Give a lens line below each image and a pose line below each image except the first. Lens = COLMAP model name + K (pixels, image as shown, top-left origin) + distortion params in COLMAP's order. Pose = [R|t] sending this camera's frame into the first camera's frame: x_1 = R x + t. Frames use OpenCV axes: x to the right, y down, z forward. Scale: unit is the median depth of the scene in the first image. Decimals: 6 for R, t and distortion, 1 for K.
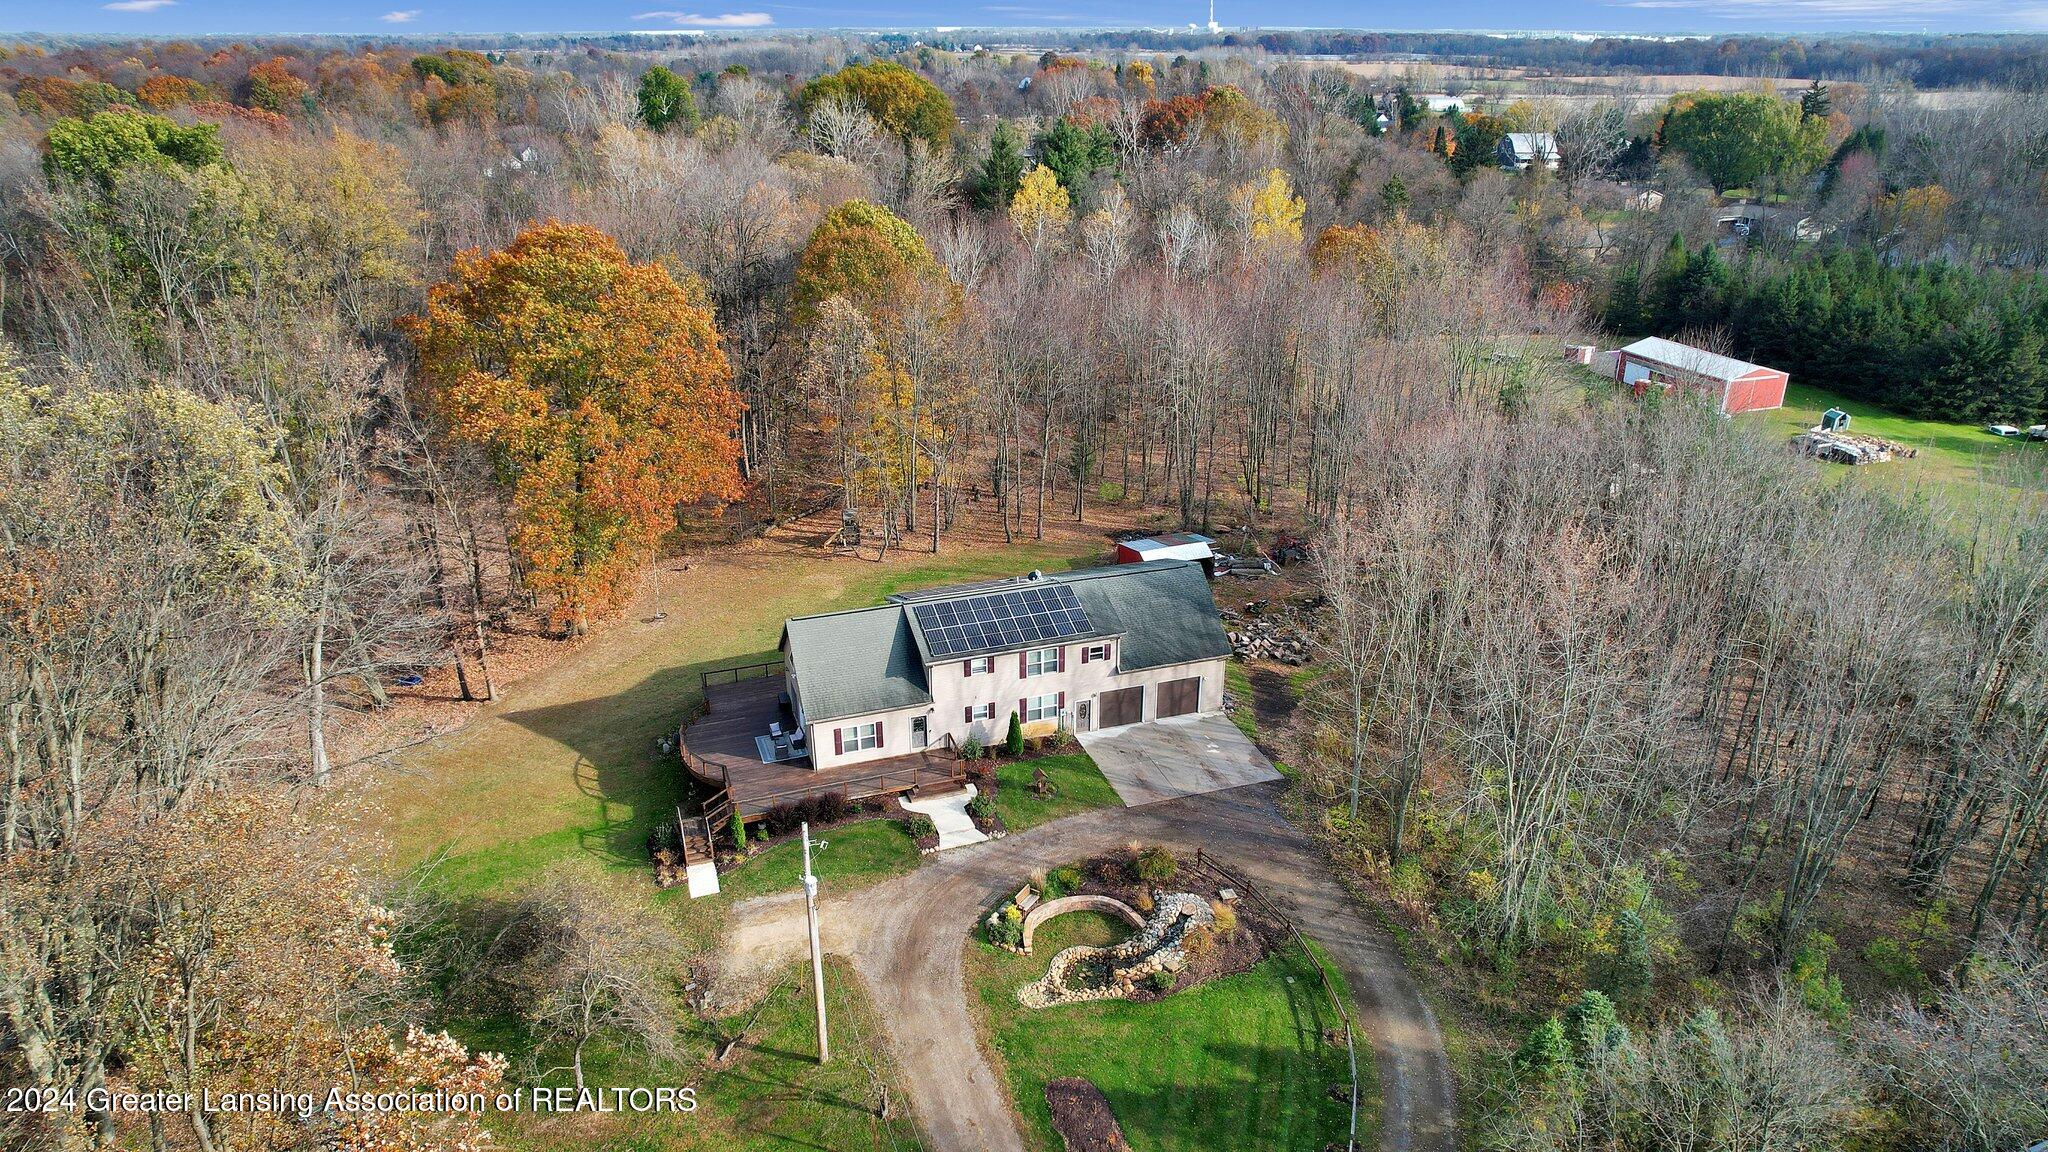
lens RADIAL K [[1286.7, 0, 1024.0], [0, 1286.7, 576.0], [0, 0, 1]] dist [-0.081873, 0.066564]
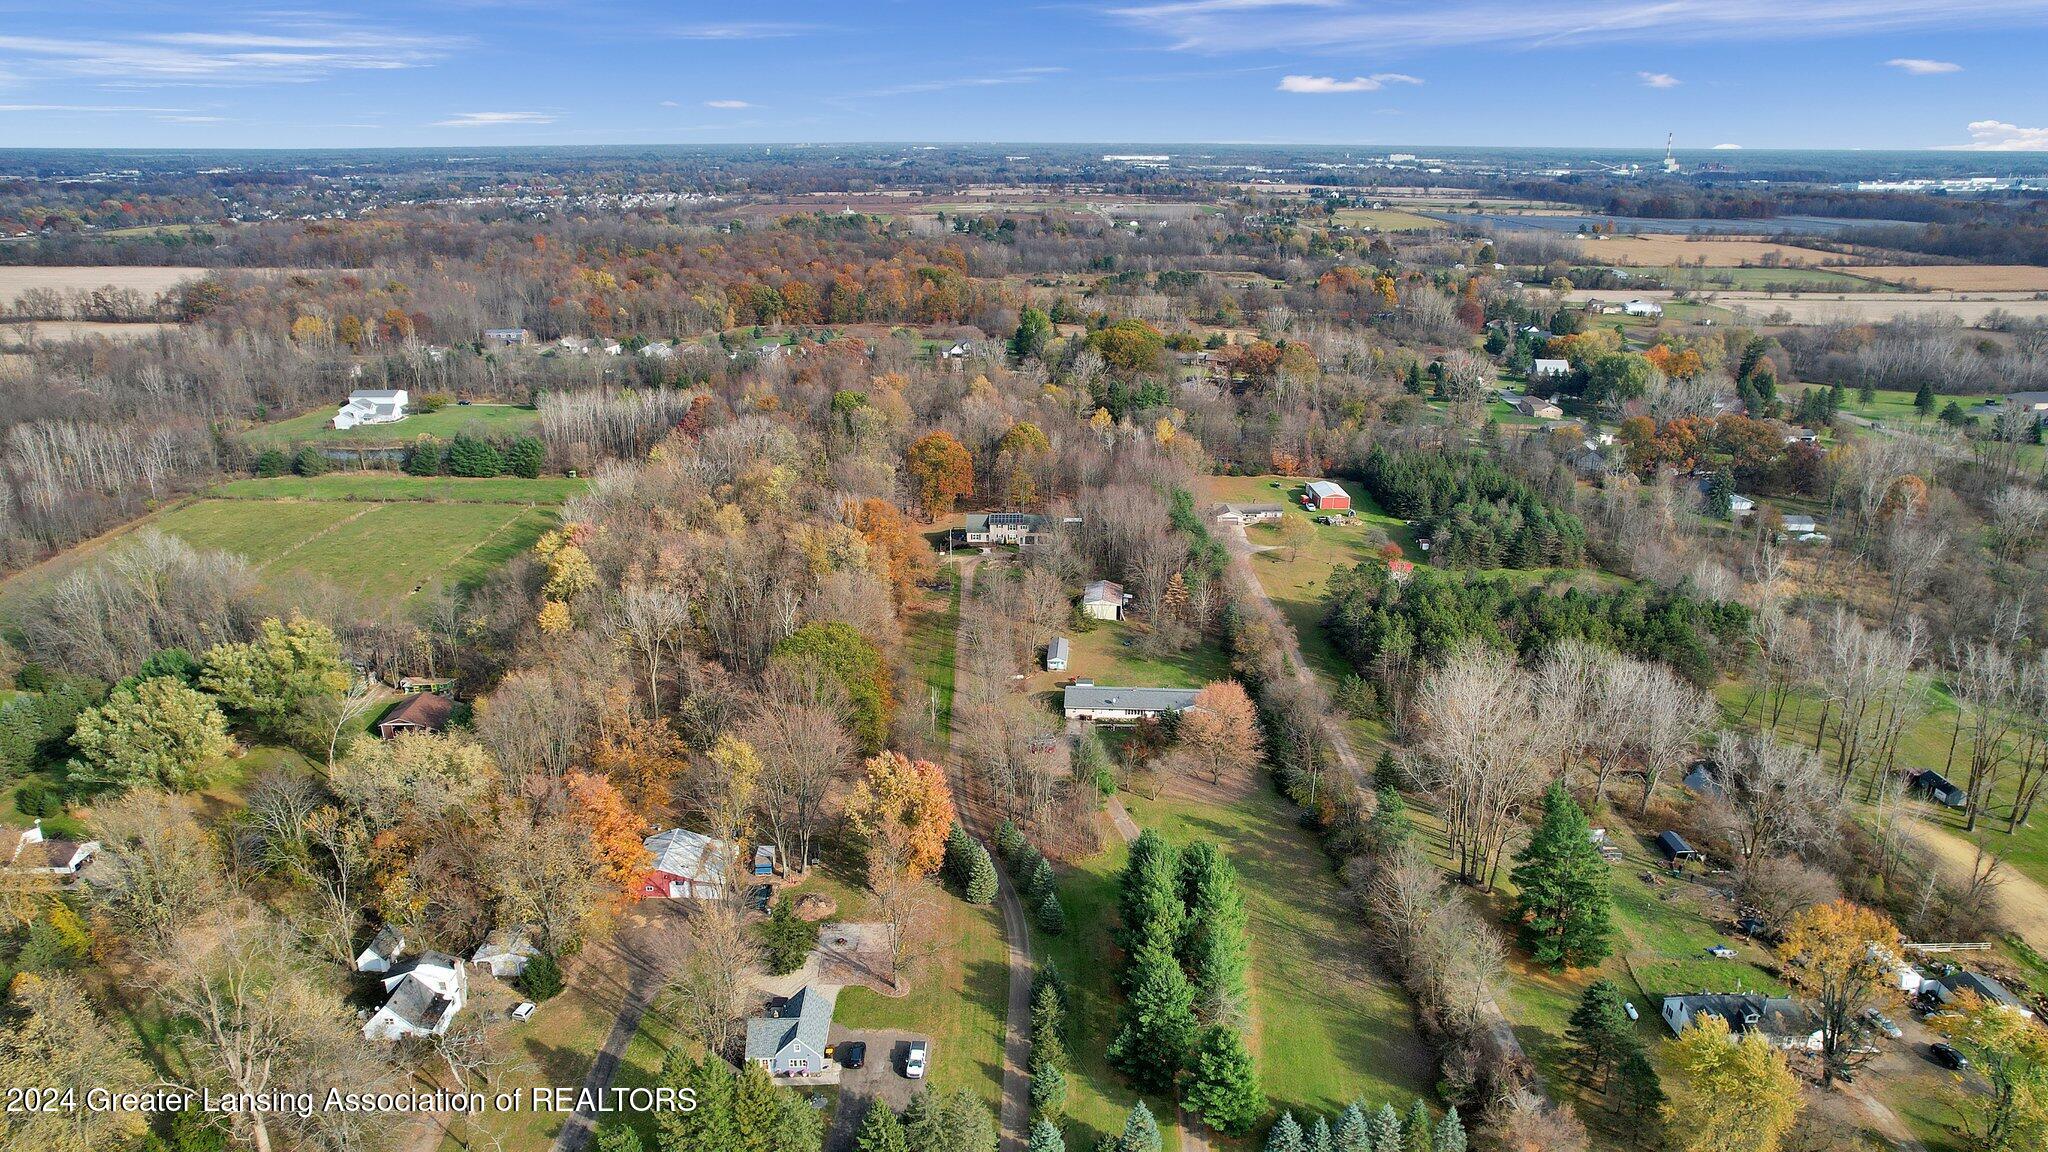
lens RADIAL K [[1286.7, 0, 1024.0], [0, 1286.7, 576.0], [0, 0, 1]] dist [-0.081873, 0.066564]
pose [[0.944882, 0.111685, -0.307773, 1.734440], [-0.129136, 0.990942, -0.036860, 0.459448], [0.300868, 0.074572, 0.950746, -4.042526]]
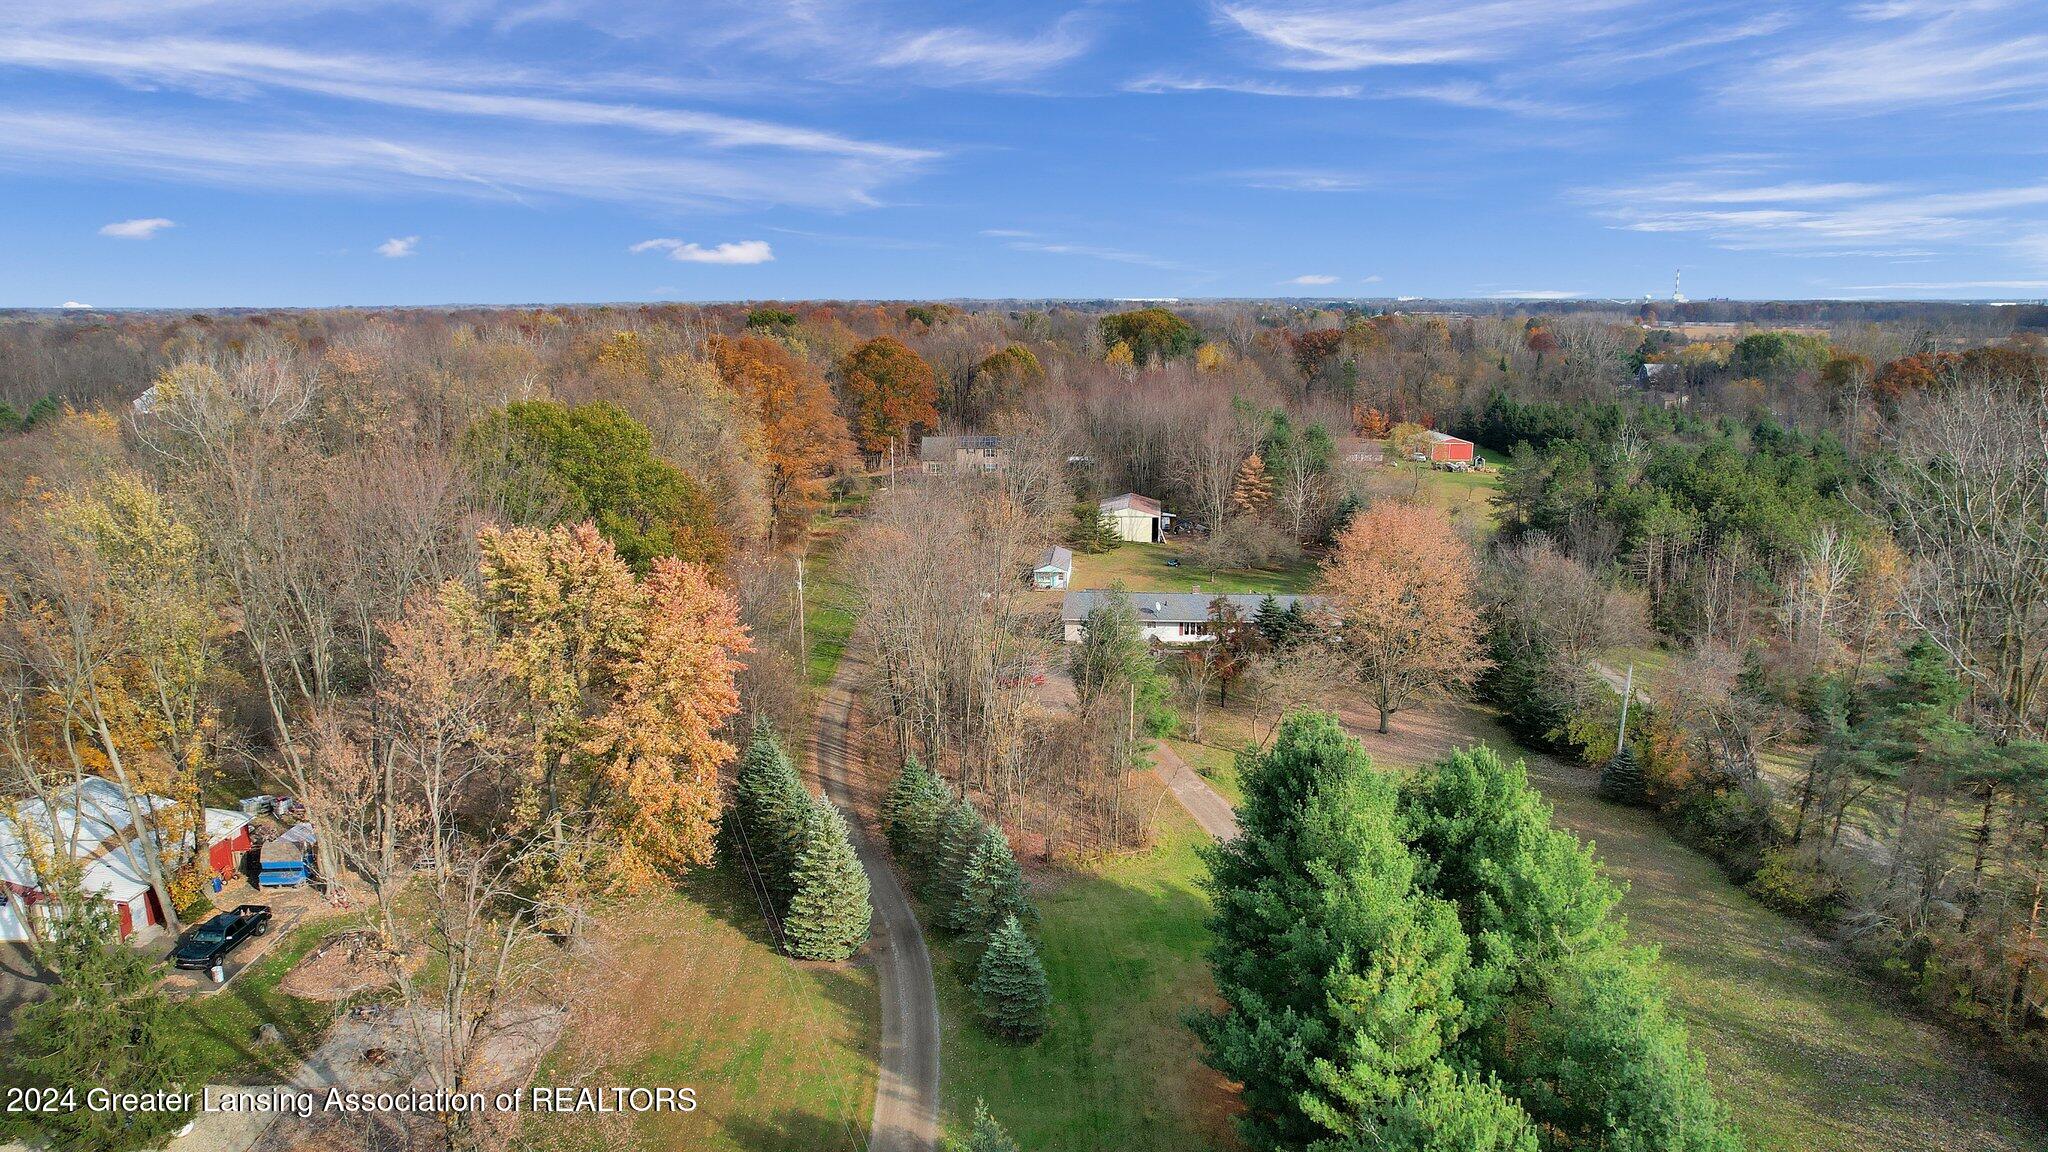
lens RADIAL K [[1286.7, 0, 1024.0], [0, 1286.7, 576.0], [0, 0, 1]] dist [-0.081873, 0.066564]
pose [[0.941976, 0.070182, -0.328261, 1.312699], [-0.125825, 0.980423, -0.151453, 0.925676], [0.311206, 0.183969, 0.932366, -2.254934]]
